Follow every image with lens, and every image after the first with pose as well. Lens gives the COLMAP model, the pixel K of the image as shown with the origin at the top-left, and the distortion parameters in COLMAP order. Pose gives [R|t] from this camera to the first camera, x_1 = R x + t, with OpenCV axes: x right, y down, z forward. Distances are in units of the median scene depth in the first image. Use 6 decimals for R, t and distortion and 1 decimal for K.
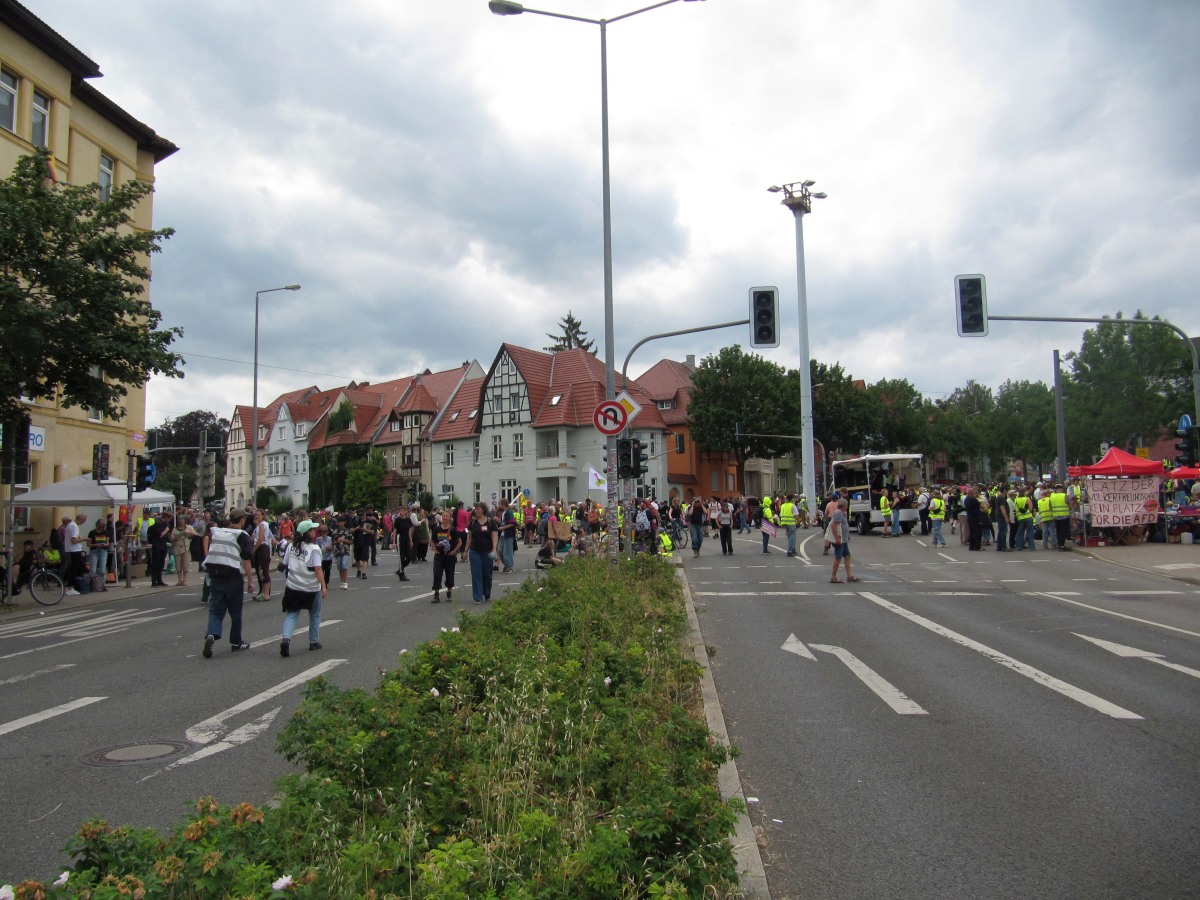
lens RADIAL K [[1018.3, 0, 595.4], [0, 1018.3, 451.1], [0, 0, 1]] dist [-0.045450, 0.022874]
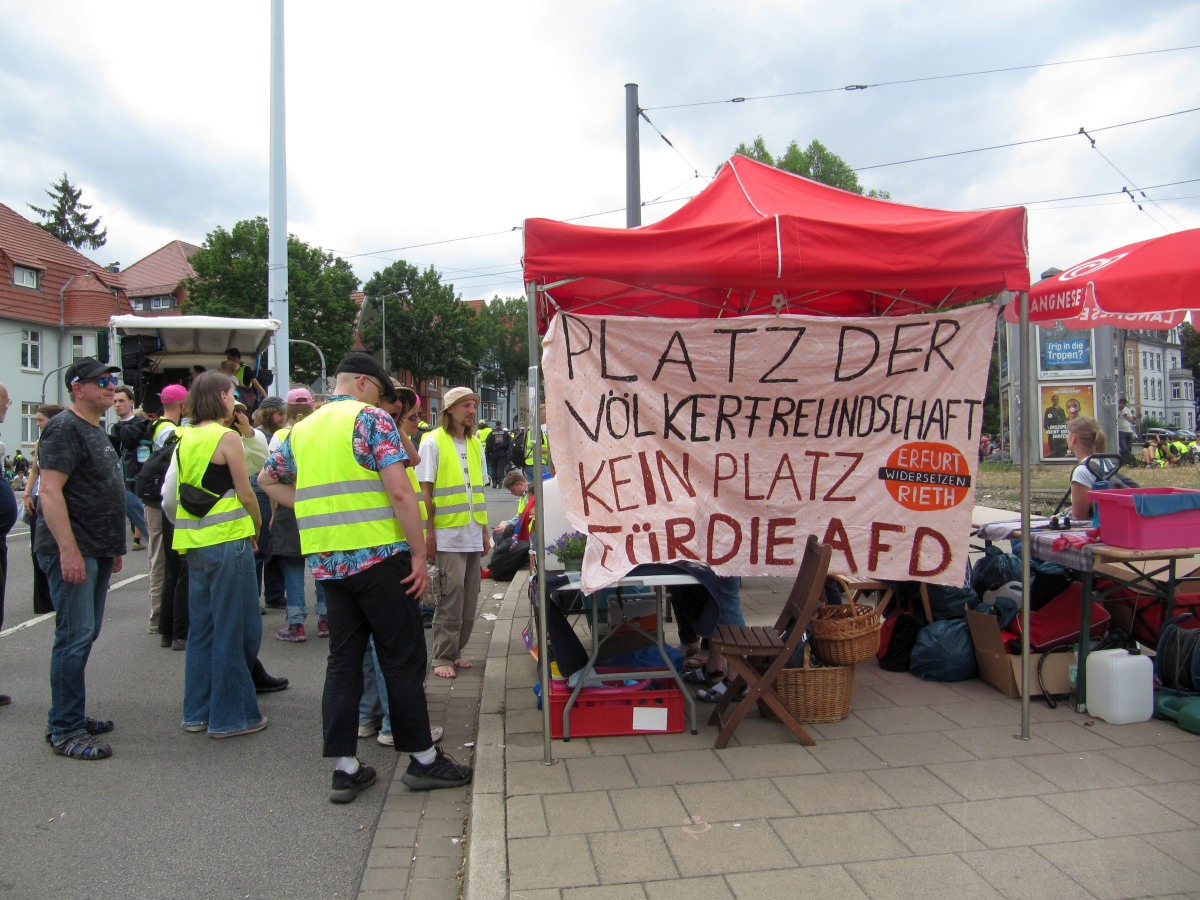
lens RADIAL K [[1018.3, 0, 596.8], [0, 1018.3, 451.7], [0, 0, 1]] dist [-0.045450, 0.022874]
pose [[0.949675, 0.011903, 0.313012, 0.208329], [-0.028694, 0.998382, 0.049093, 0.020320], [-0.311921, -0.055604, 0.948480, 0.398078]]
